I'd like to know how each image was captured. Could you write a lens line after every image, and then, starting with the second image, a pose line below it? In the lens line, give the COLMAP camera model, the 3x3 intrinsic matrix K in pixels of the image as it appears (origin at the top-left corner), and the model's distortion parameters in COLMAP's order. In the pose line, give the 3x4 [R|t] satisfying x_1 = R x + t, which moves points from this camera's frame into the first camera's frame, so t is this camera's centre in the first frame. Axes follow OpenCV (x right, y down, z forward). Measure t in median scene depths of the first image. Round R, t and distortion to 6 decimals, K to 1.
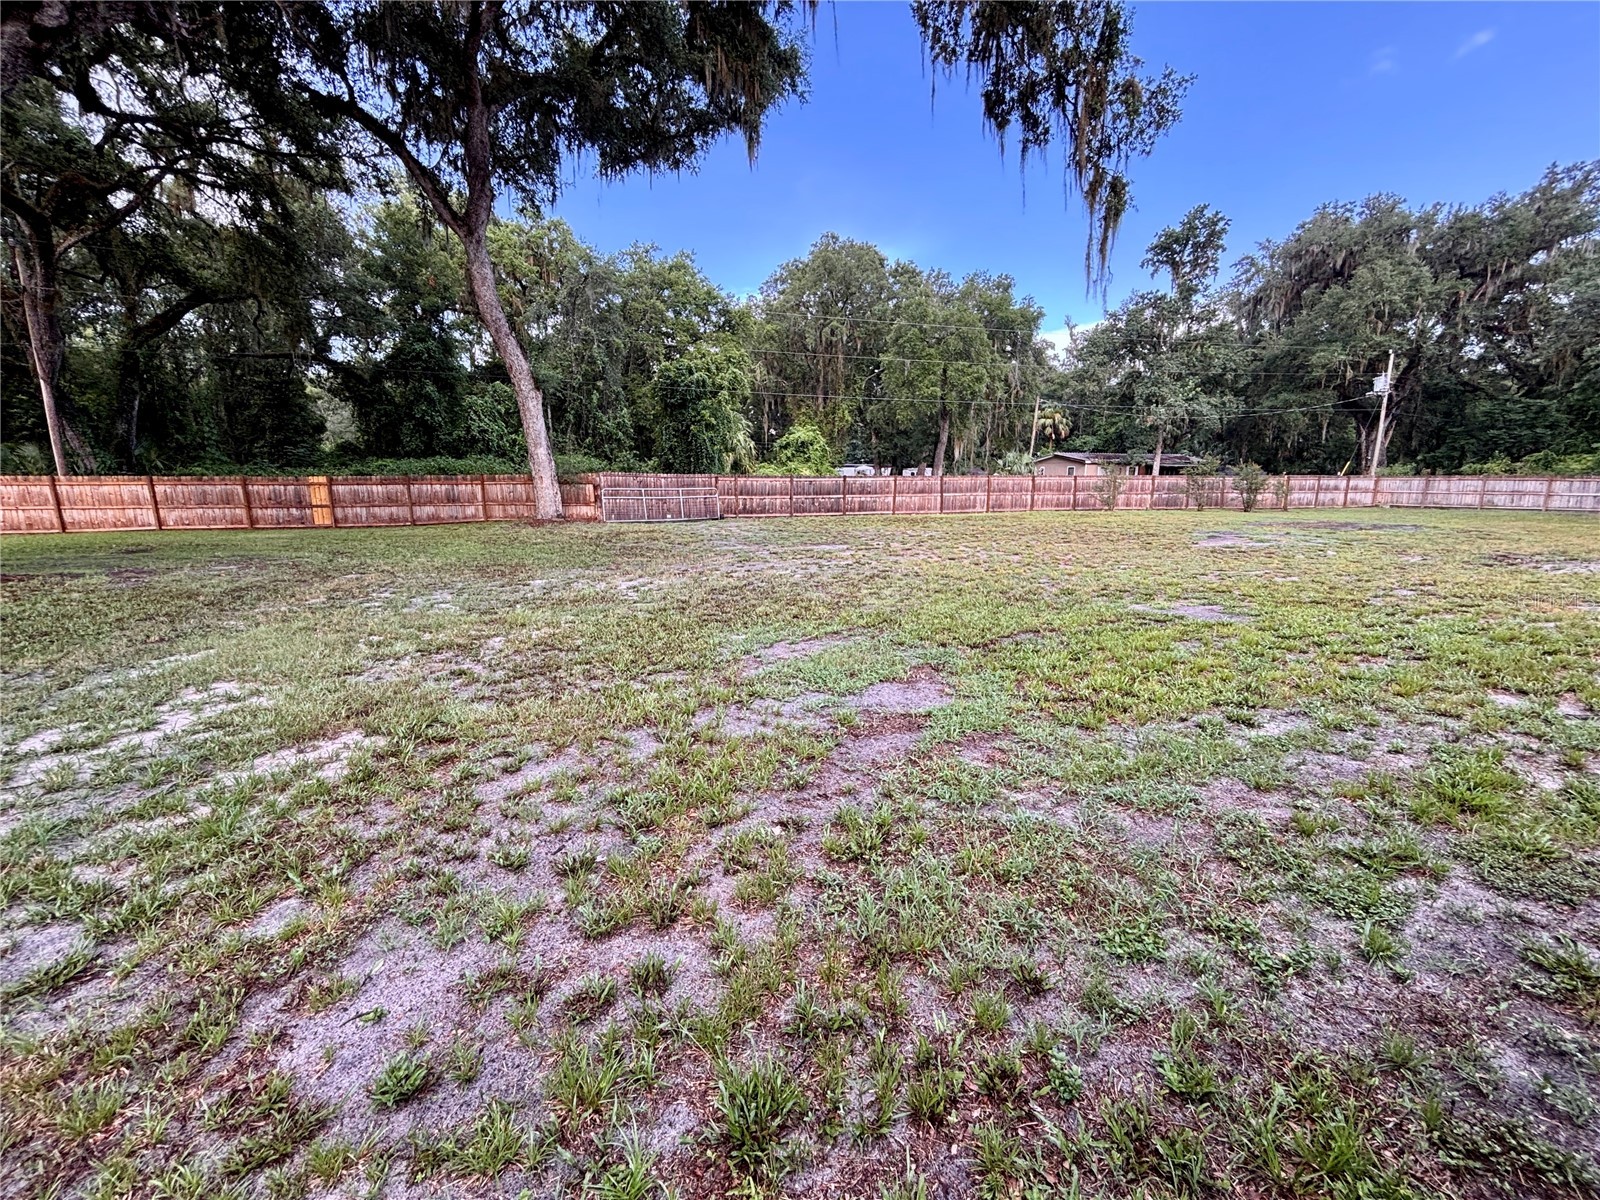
lens RADIAL K [[649.5, 0, 789.4], [0, 649.5, 598.1], [0, 0, 1]] dist [0.009279, -0.002639]
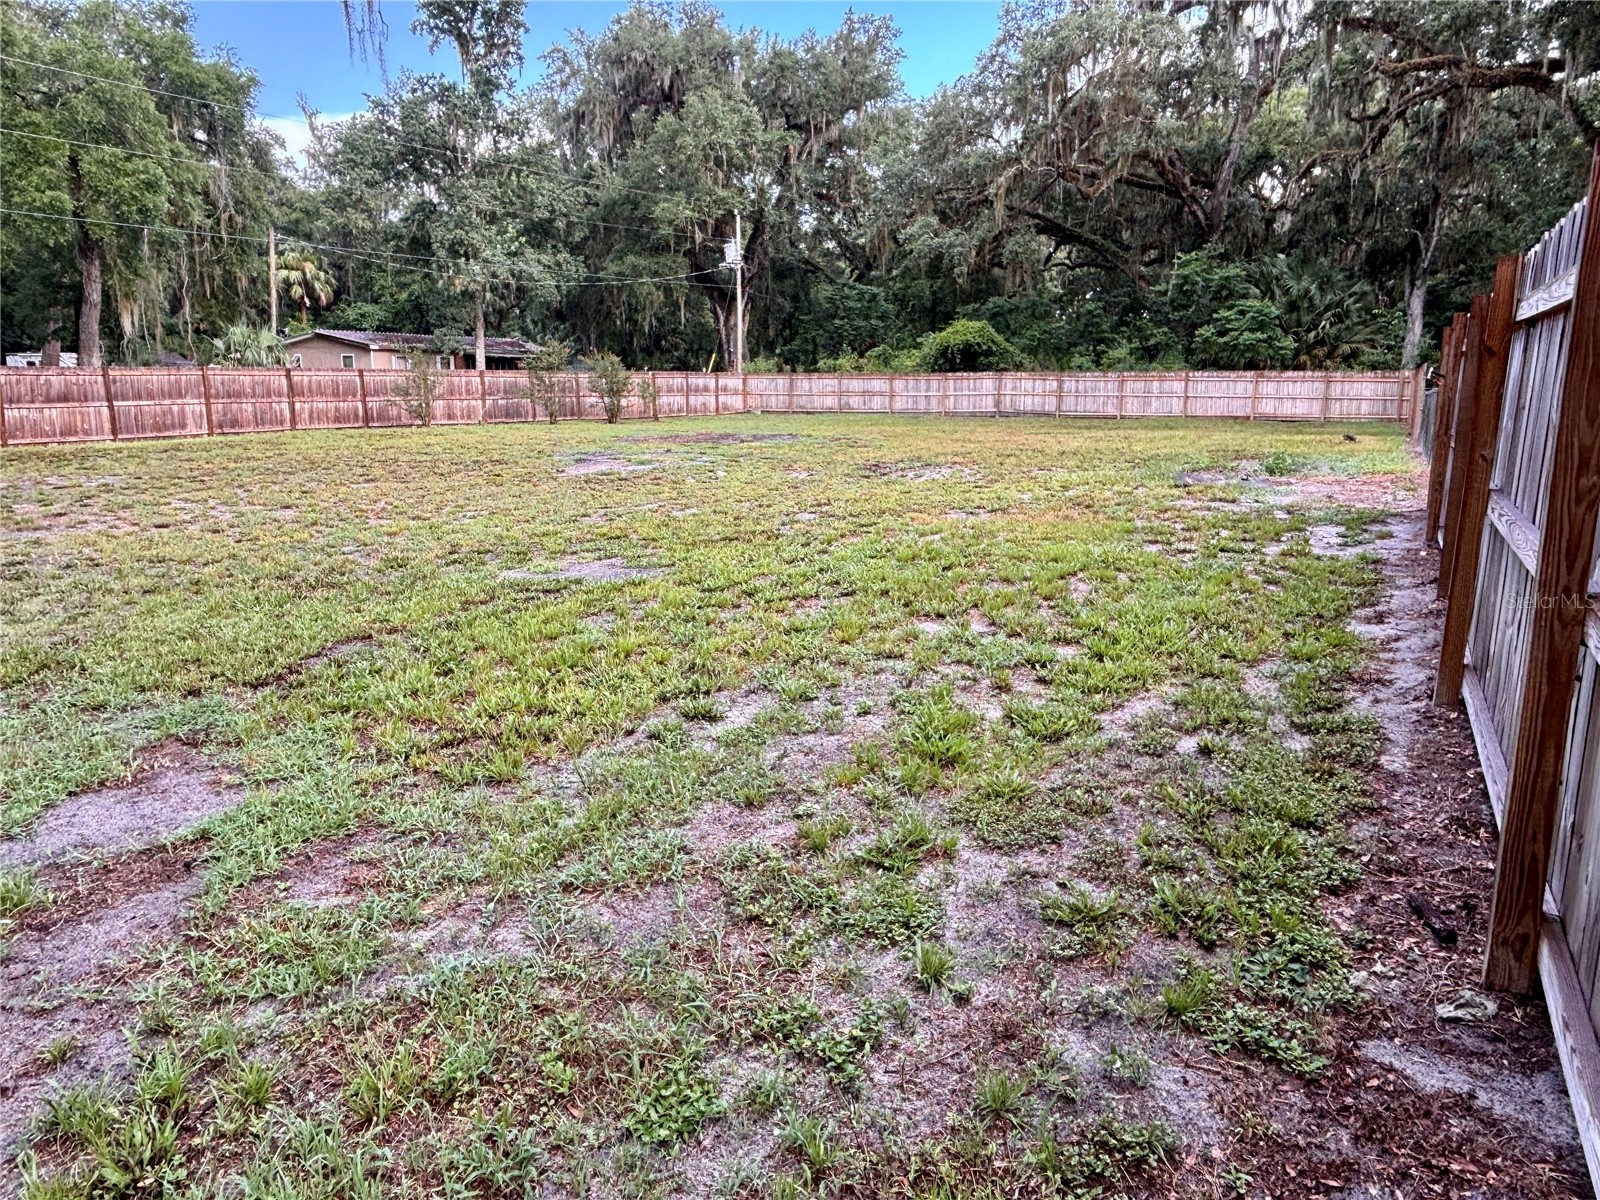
lens RADIAL K [[1111.5, 0, 789.1], [0, 1111.5, 602.4], [0, 0, 1]] dist [0.033167, -0.051422]
pose [[0.716767, -0.136536, 0.683815, -0.016848], [0.124005, 0.989970, 0.067686, 0.001935], [-0.686198, 0.036281, 0.726509, 0.060239]]
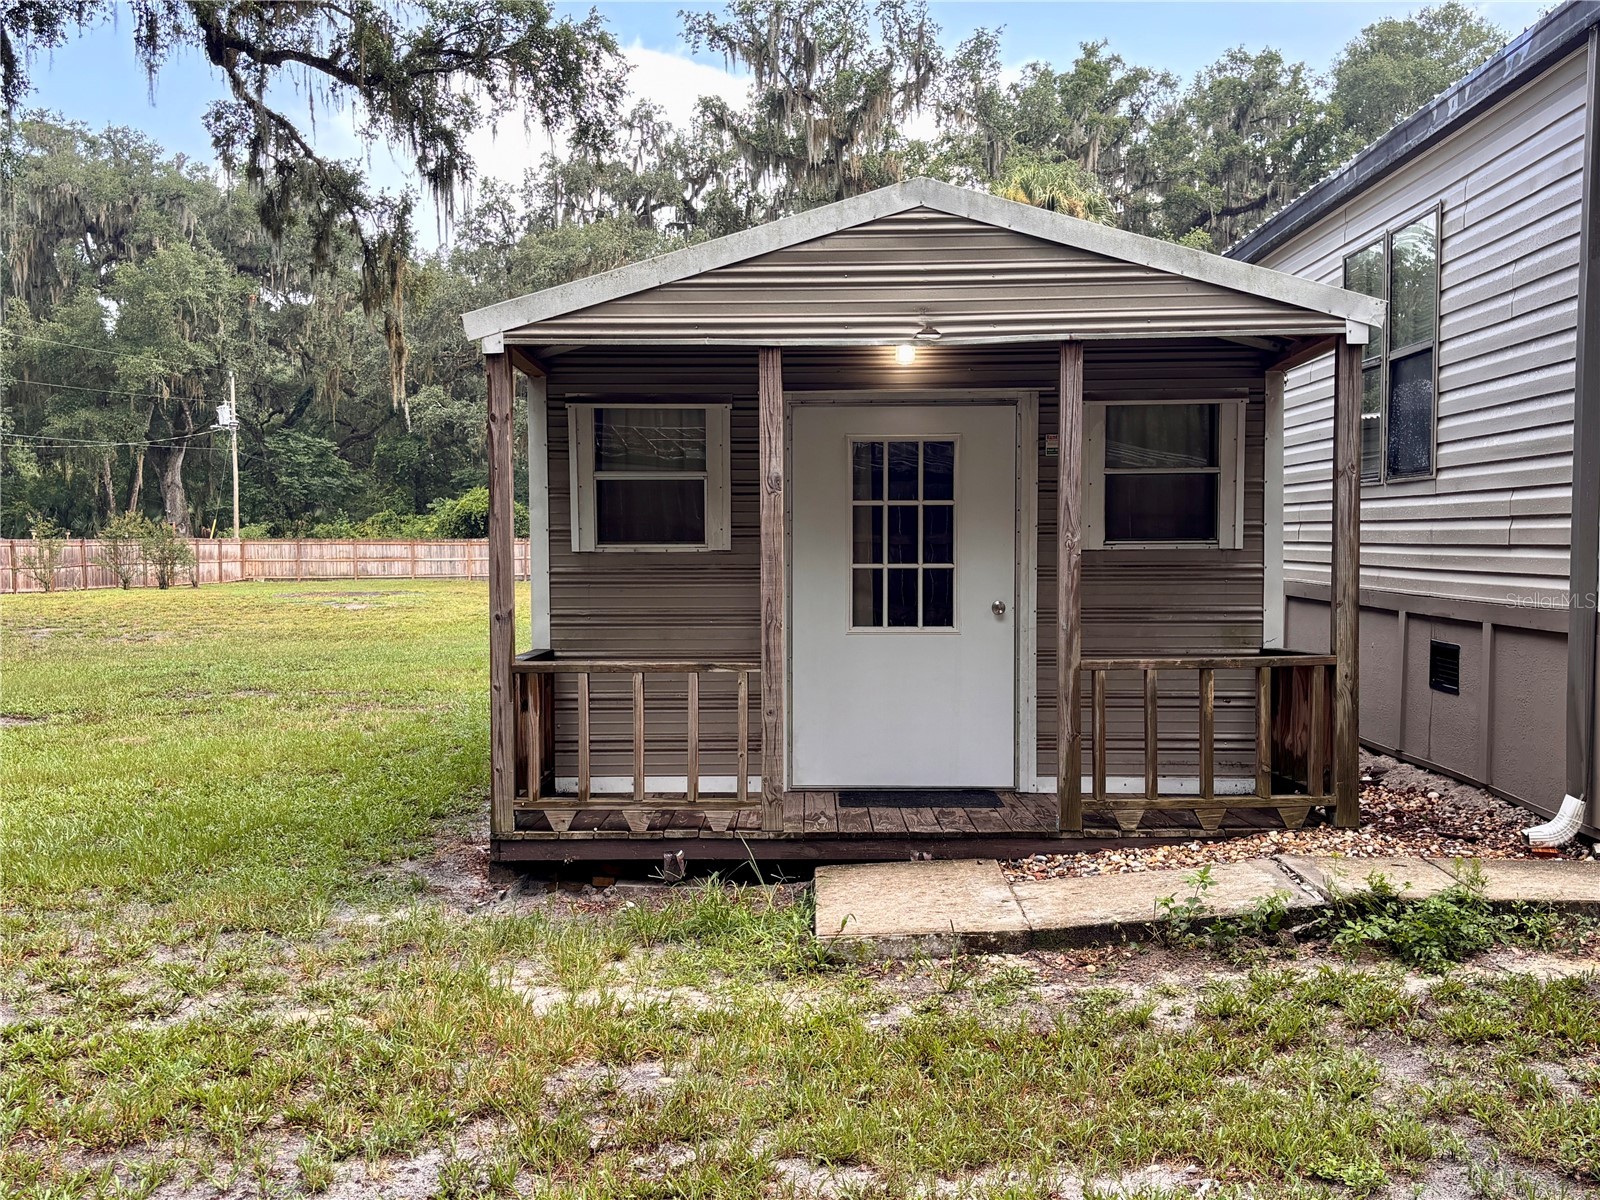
lens RADIAL K [[1713.1, 0, 799.0], [0, 1713.1, 604.3], [0, 0, 1]] dist [0.187451, 0.000000]
pose [[0.366271, -0.036689, 0.929784, -3.470909], [0.173605, 0.984372, -0.029545, 0.253690], [-0.914170, 0.172236, 0.366917, -1.364132]]
